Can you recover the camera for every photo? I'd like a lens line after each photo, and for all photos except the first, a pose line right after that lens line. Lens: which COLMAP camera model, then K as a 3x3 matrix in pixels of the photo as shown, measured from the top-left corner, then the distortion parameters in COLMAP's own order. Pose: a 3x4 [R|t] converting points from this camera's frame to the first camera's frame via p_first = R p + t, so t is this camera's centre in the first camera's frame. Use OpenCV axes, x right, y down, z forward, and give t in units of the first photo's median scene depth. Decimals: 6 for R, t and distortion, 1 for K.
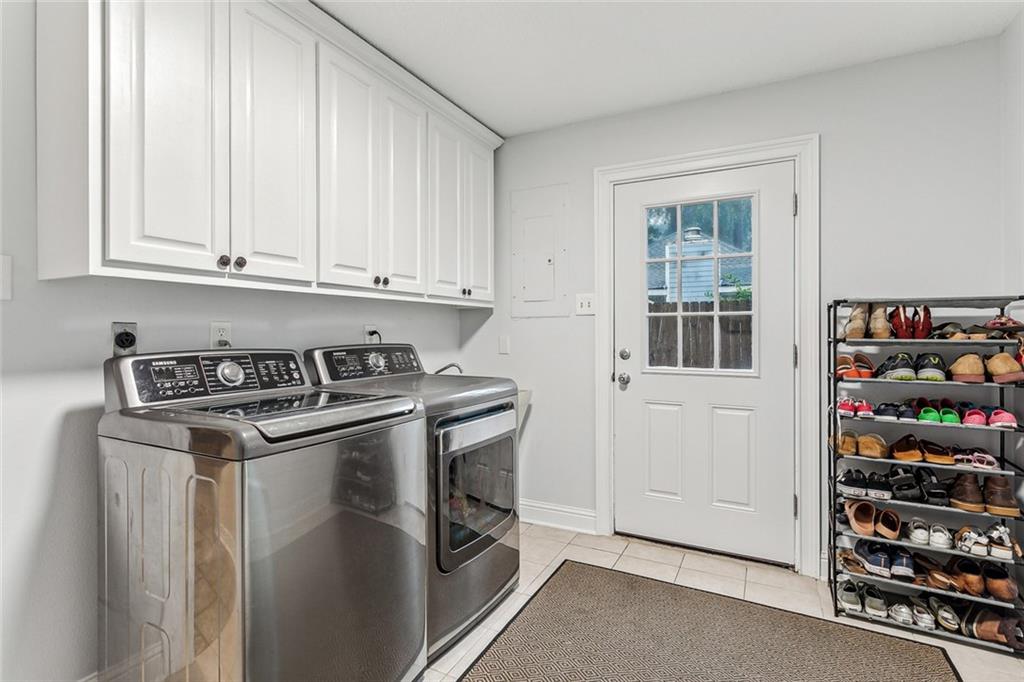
lens RADIAL K [[510.6, 0, 511.8], [0, 510.6, 333.0], [0, 0, 1]] dist [-0.001600, 0.001989]
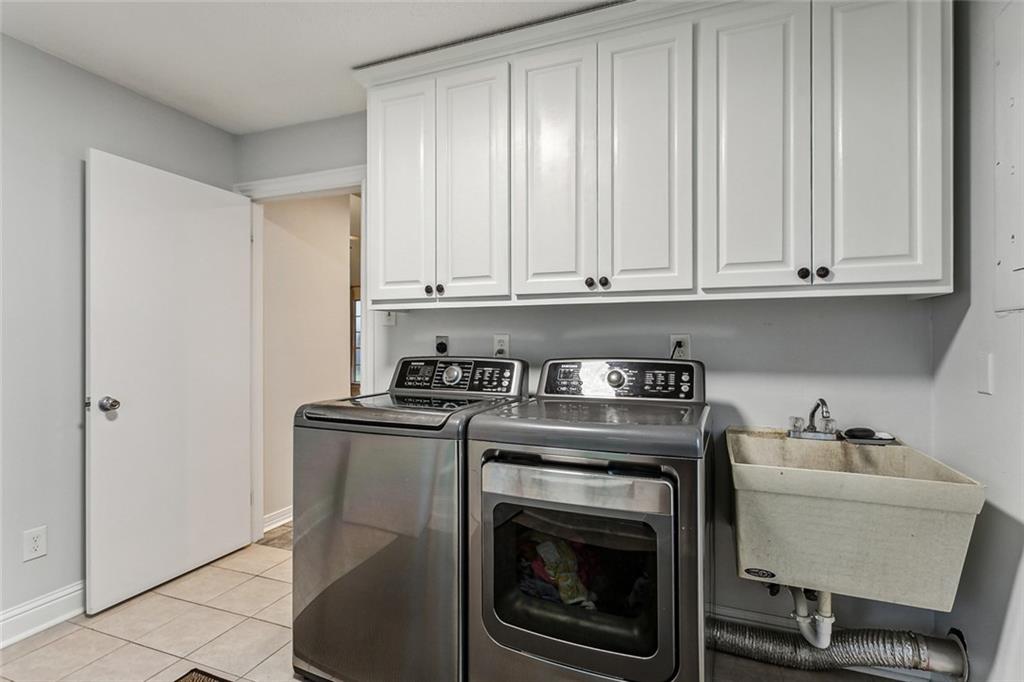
lens RADIAL K [[403.7, 0, 512.4], [0, 403.7, 344.8], [0, 0, 1]] dist [0.002204, 0.000116]
pose [[0.167547, 0.007888, -0.985833, 0.432893], [-0.003762, 0.999966, 0.007361, -0.004747], [0.985857, 0.002475, 0.167571, 0.880596]]
